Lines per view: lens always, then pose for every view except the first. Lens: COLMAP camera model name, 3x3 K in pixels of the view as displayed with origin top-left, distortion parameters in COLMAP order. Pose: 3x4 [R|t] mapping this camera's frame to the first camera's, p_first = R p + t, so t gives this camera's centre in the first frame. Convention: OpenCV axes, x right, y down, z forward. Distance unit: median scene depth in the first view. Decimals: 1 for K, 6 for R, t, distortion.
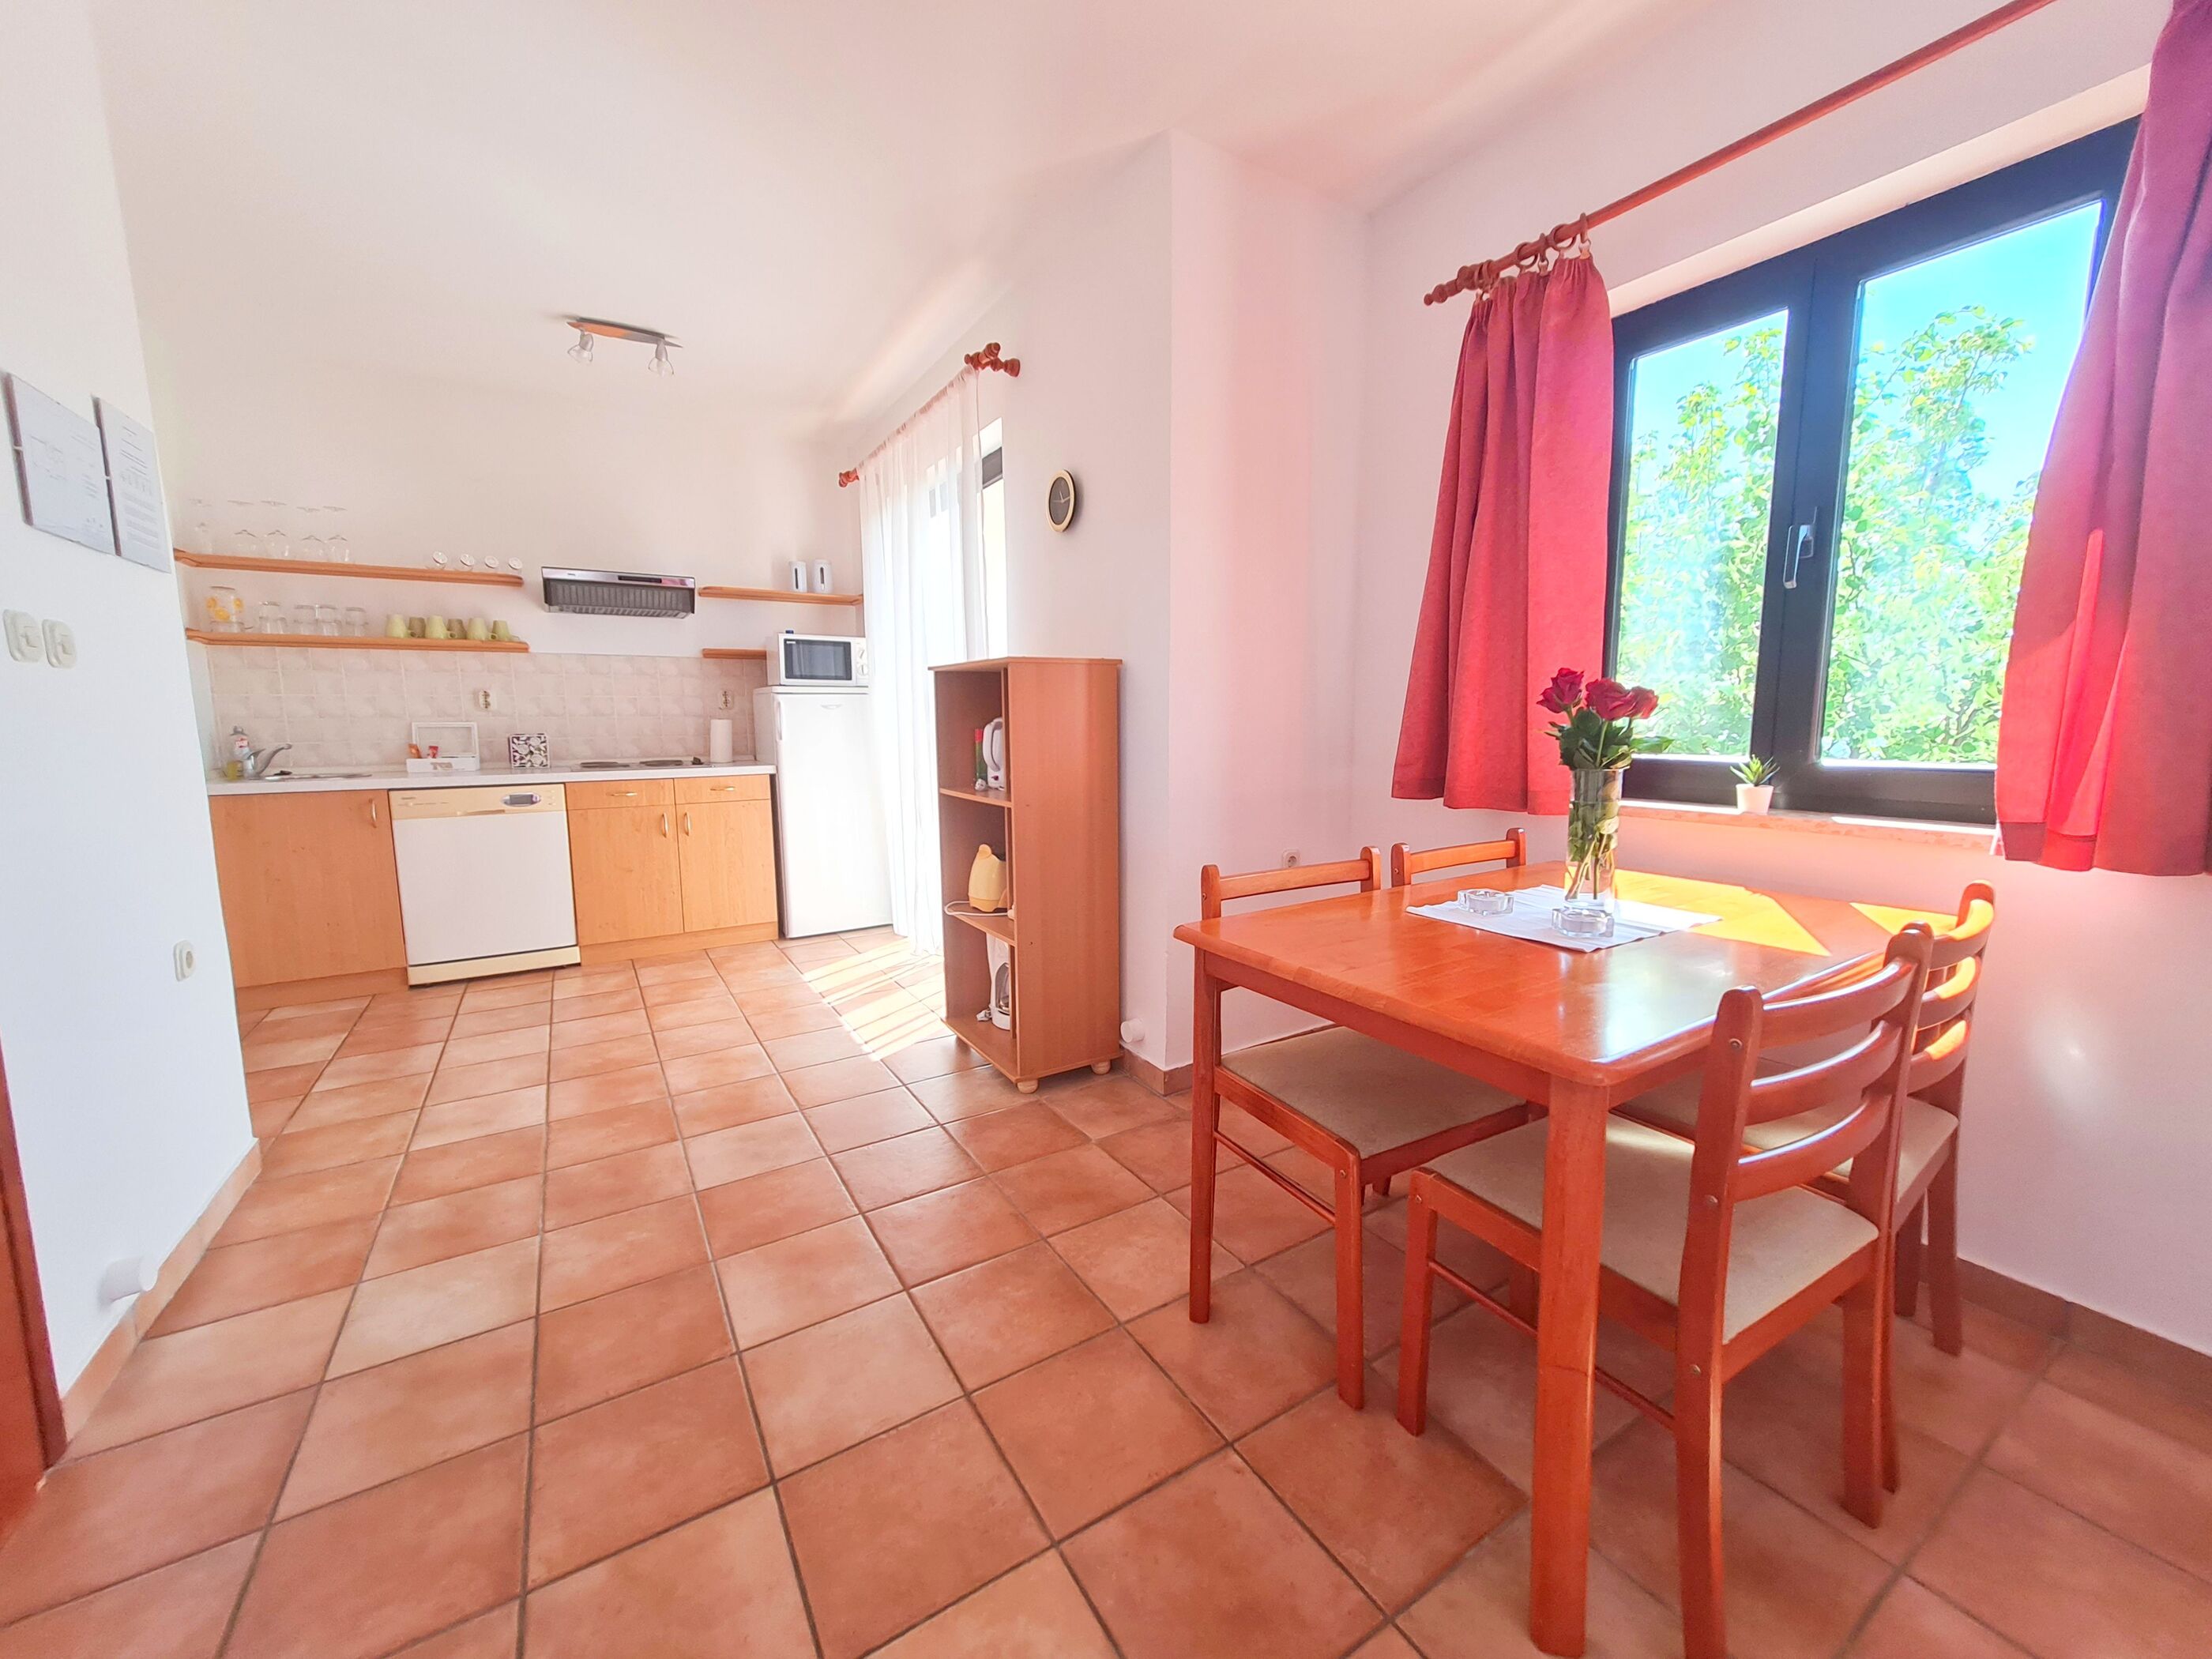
lens RADIAL K [[860.4, 0, 1110.1], [0, 860.4, 821.4], [0, 0, 1]] dist [0.005140, -0.000371]
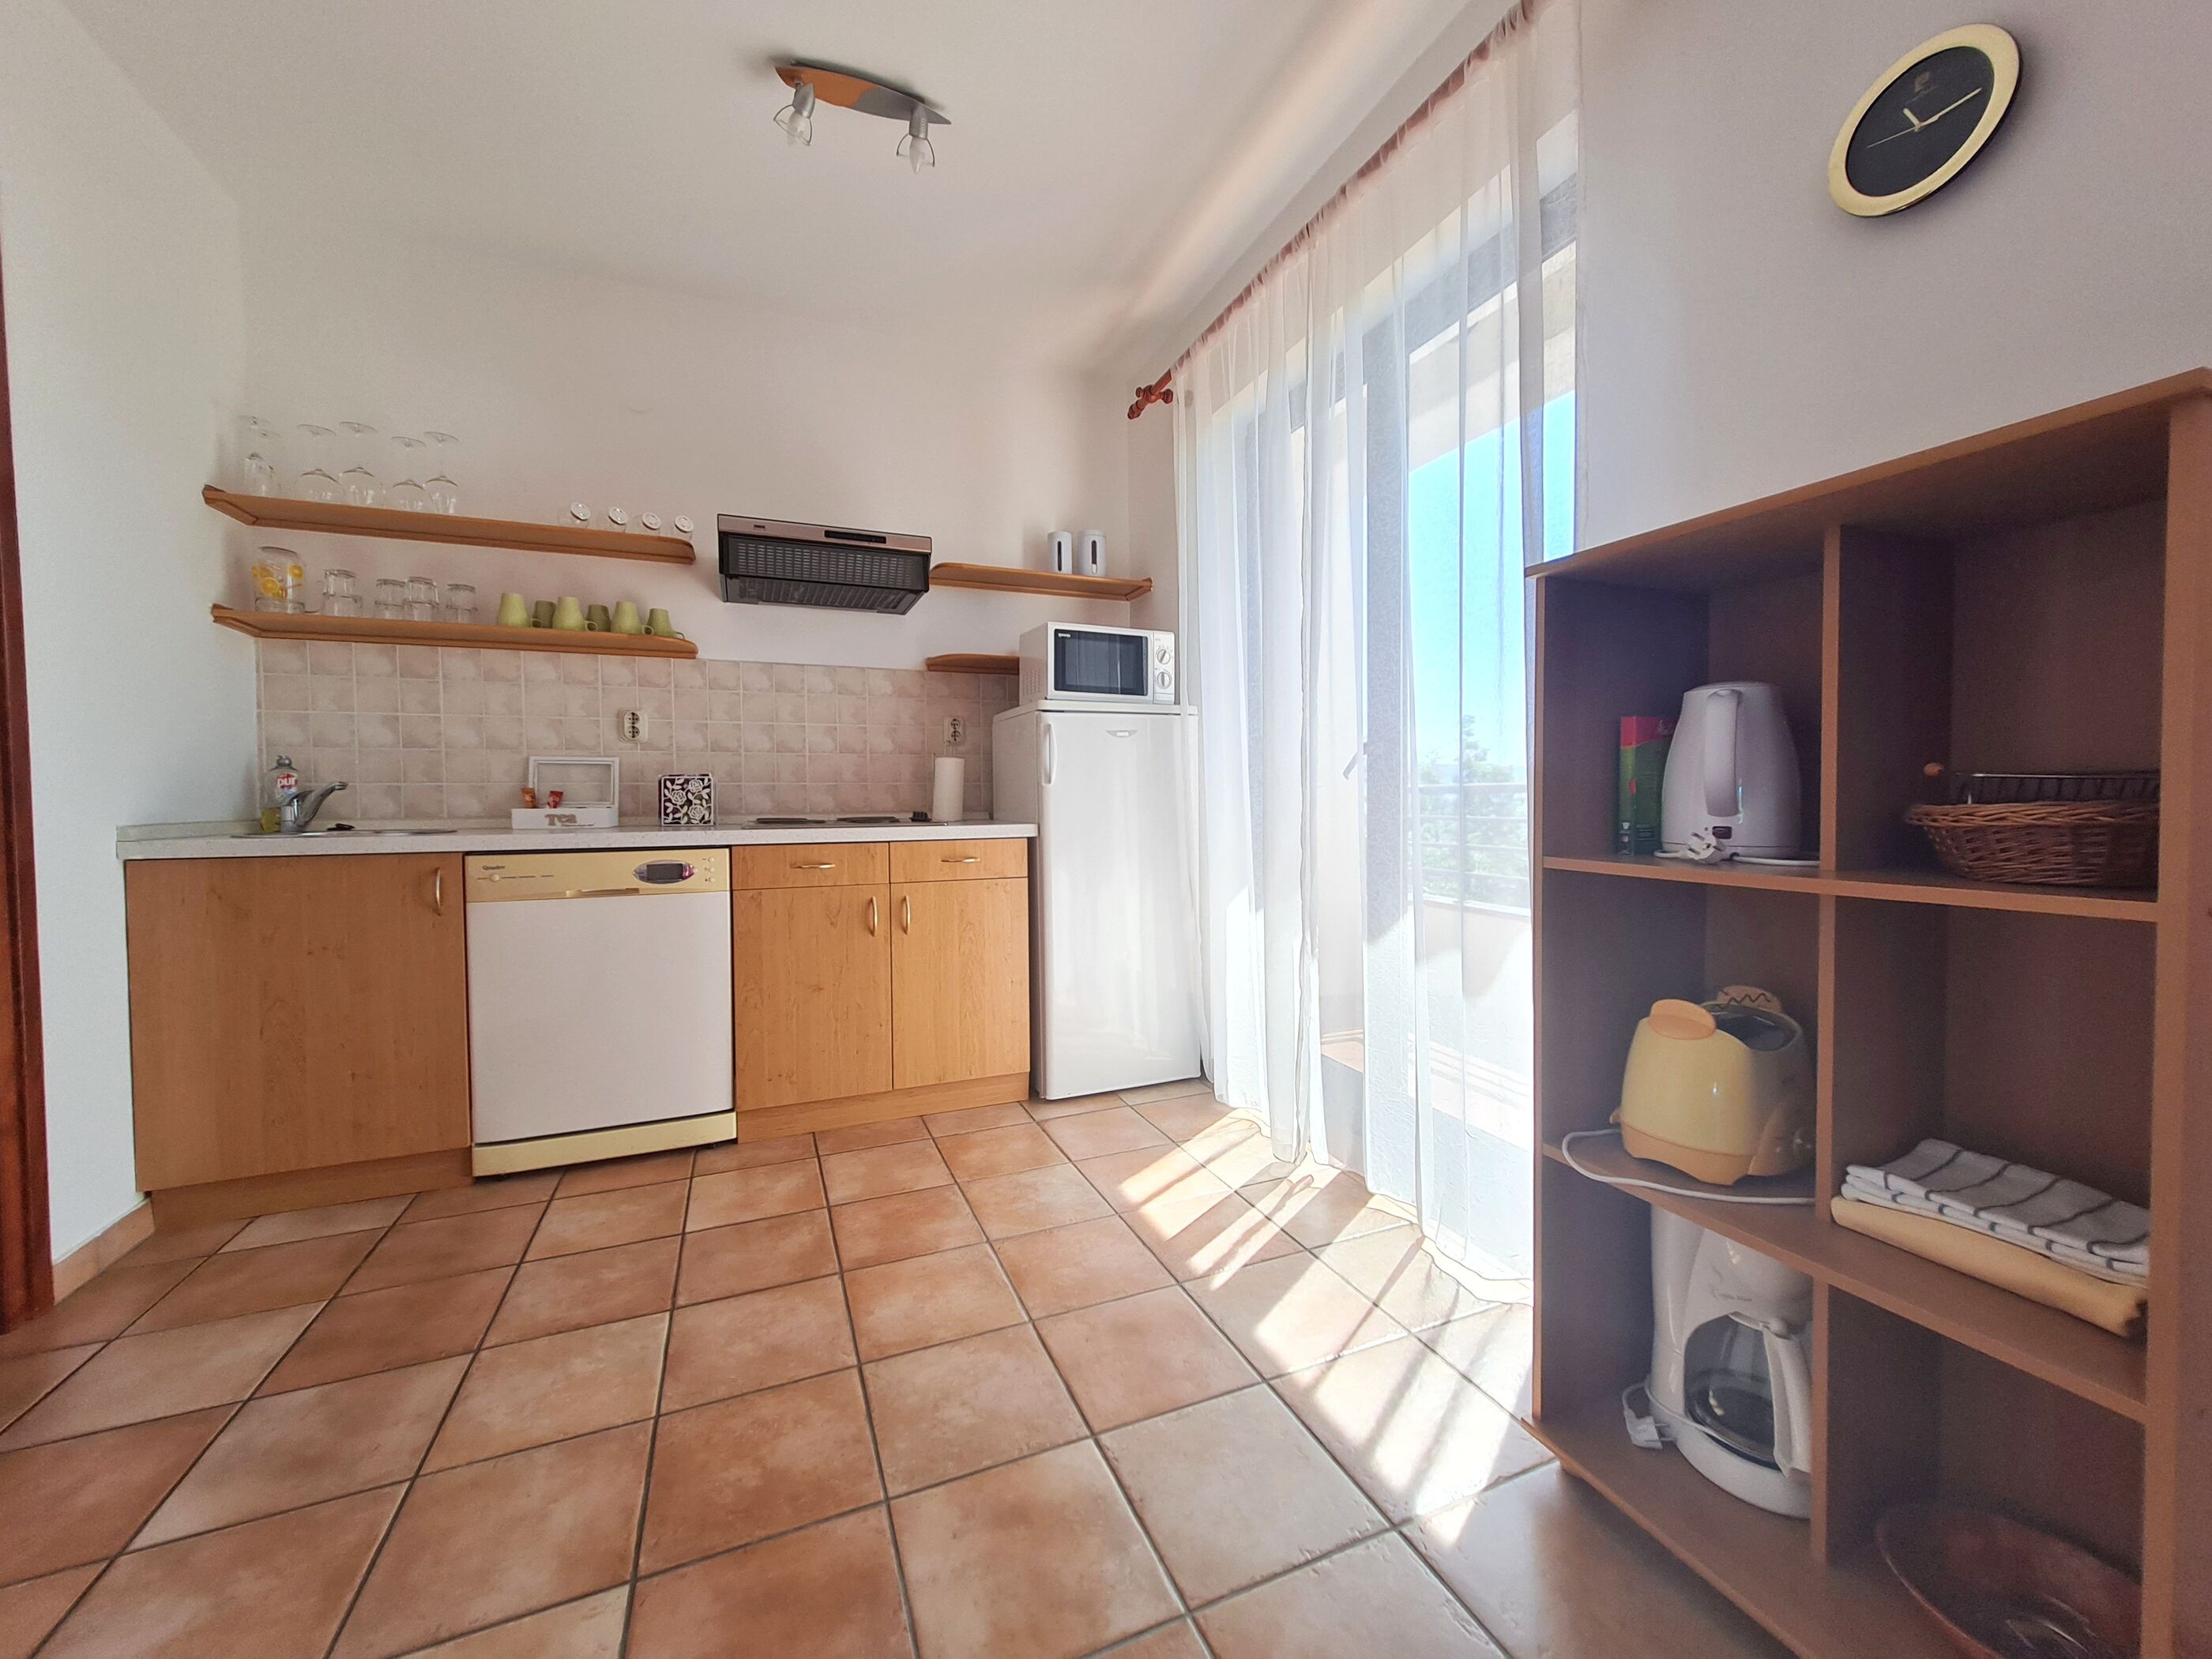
lens RADIAL K [[860.4, 0, 1111.0], [0, 860.4, 822.2], [0, 0, 1]] dist [0.005140, -0.000371]
pose [[0.987221, 0.004161, -0.159300, -0.255821], [-0.018780, 0.995730, -0.090380, -0.010671], [0.158244, 0.092216, 0.983084, 0.420238]]
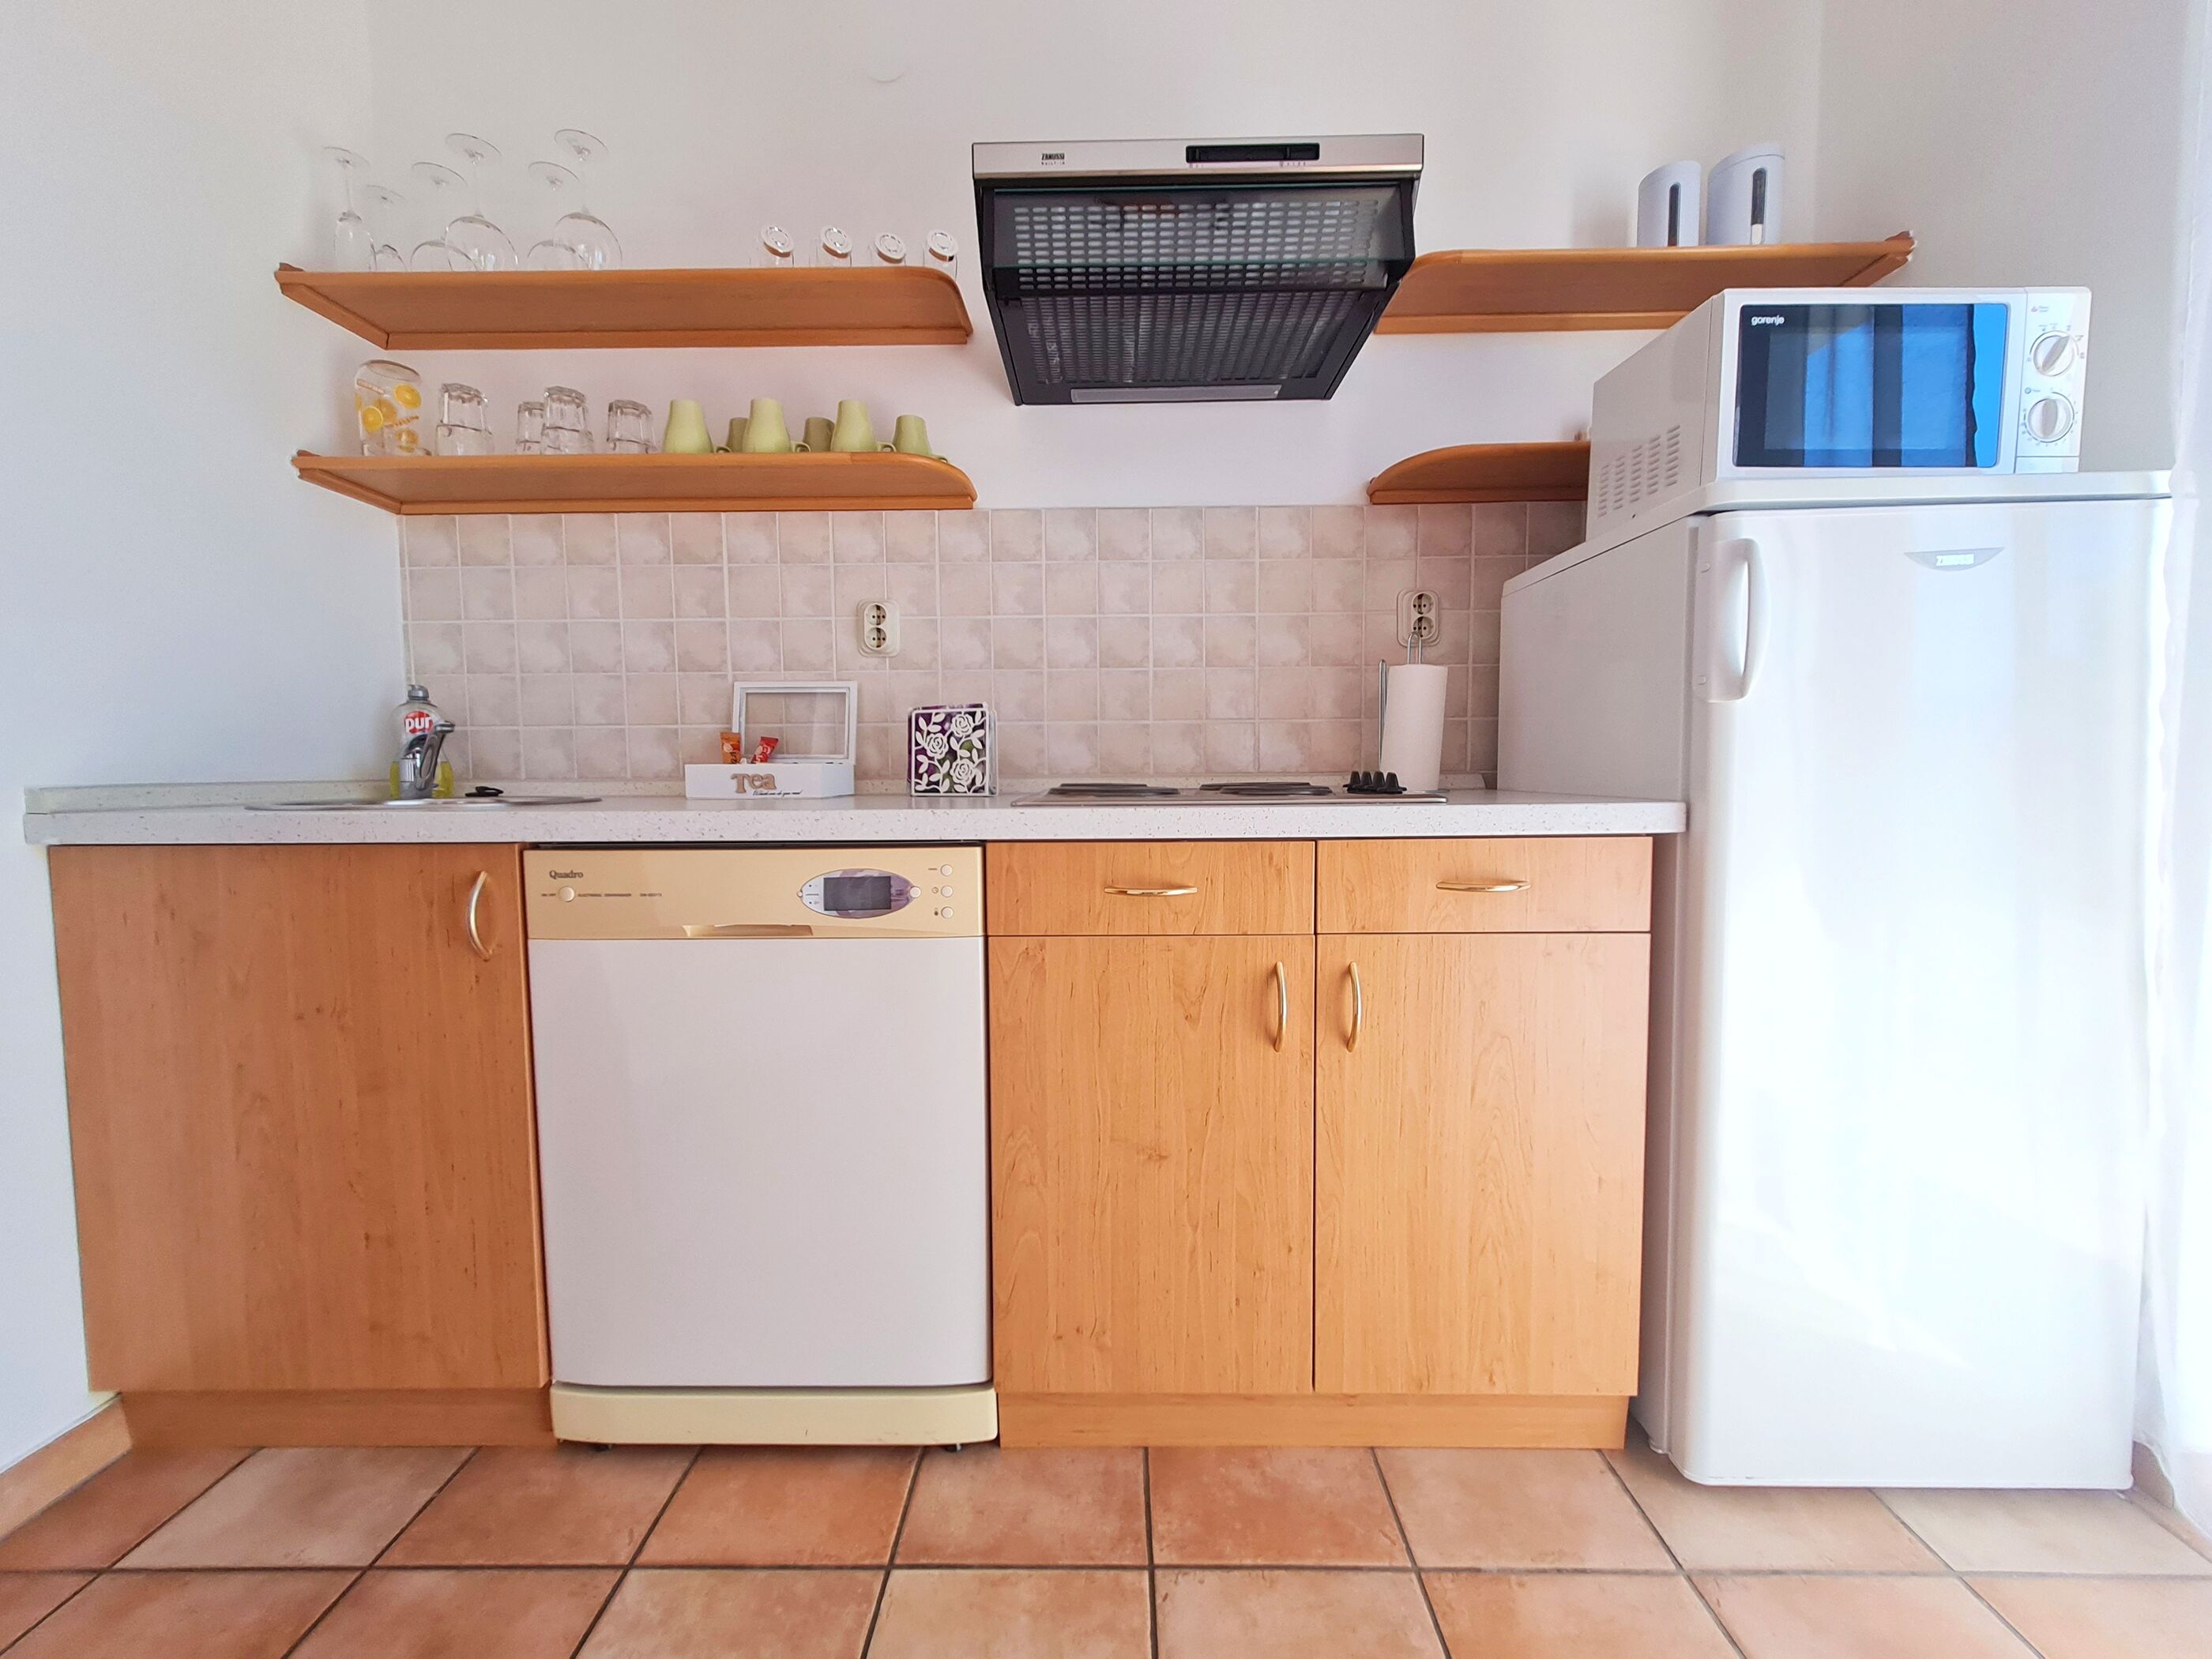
lens RADIAL K [[860.4, 0, 1103.2], [0, 860.4, 823.1], [0, 0, 1]] dist [0.005140, -0.000371]
pose [[0.840158, 0.035528, -0.541176, -0.432590], [-0.063858, 0.997391, -0.033659, -0.043302], [0.538569, 0.062837, 0.840235, 0.761454]]
